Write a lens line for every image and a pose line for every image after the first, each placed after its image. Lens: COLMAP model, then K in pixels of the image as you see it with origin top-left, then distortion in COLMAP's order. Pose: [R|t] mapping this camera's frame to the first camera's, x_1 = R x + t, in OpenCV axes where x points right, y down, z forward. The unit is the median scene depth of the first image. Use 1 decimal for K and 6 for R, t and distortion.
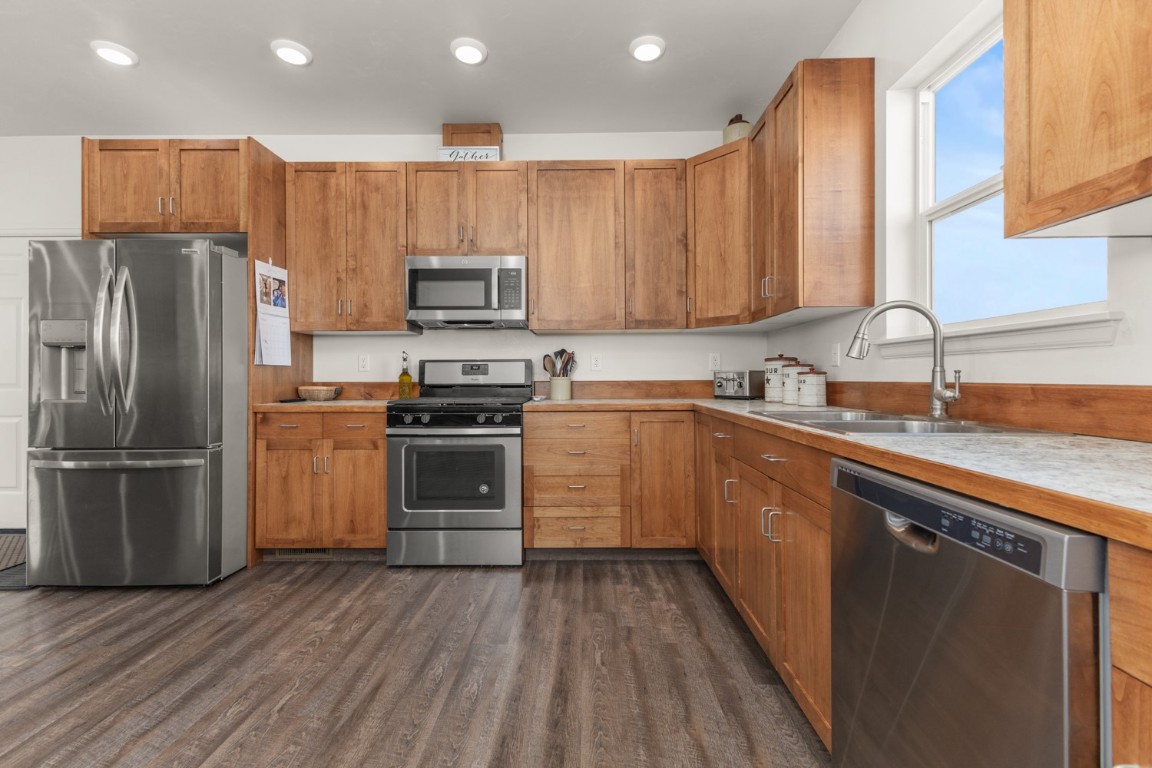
lens RADIAL K [[501.2, 0, 576.0], [0, 501.2, 384.0], [0, 0, 1]] dist [0.001097, -0.000086]
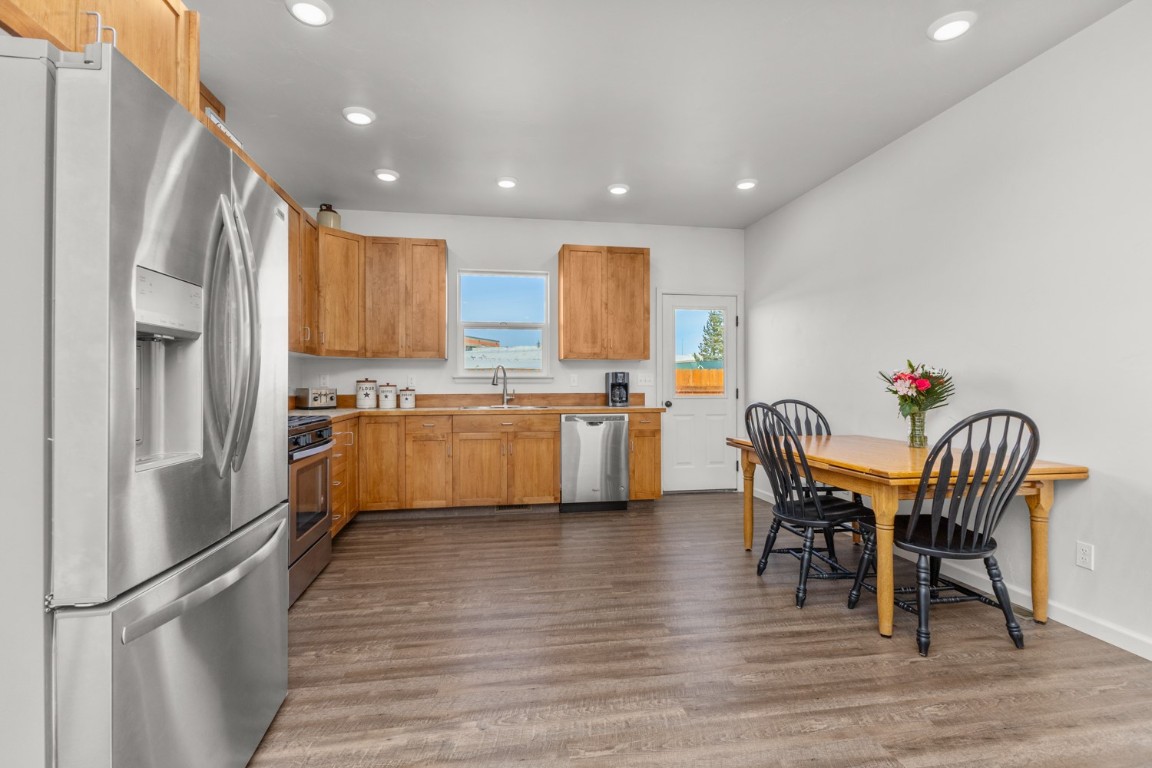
lens RADIAL K [[543.4, 0, 576.0], [0, 543.4, 384.0], [0, 0, 1]] dist [0.000325, 0.000002]
pose [[-0.174702, 0.003882, 0.984614, -1.680335], [0.015923, 0.999873, -0.001117, -0.033181], [-0.984493, 0.015483, -0.174741, 0.780500]]
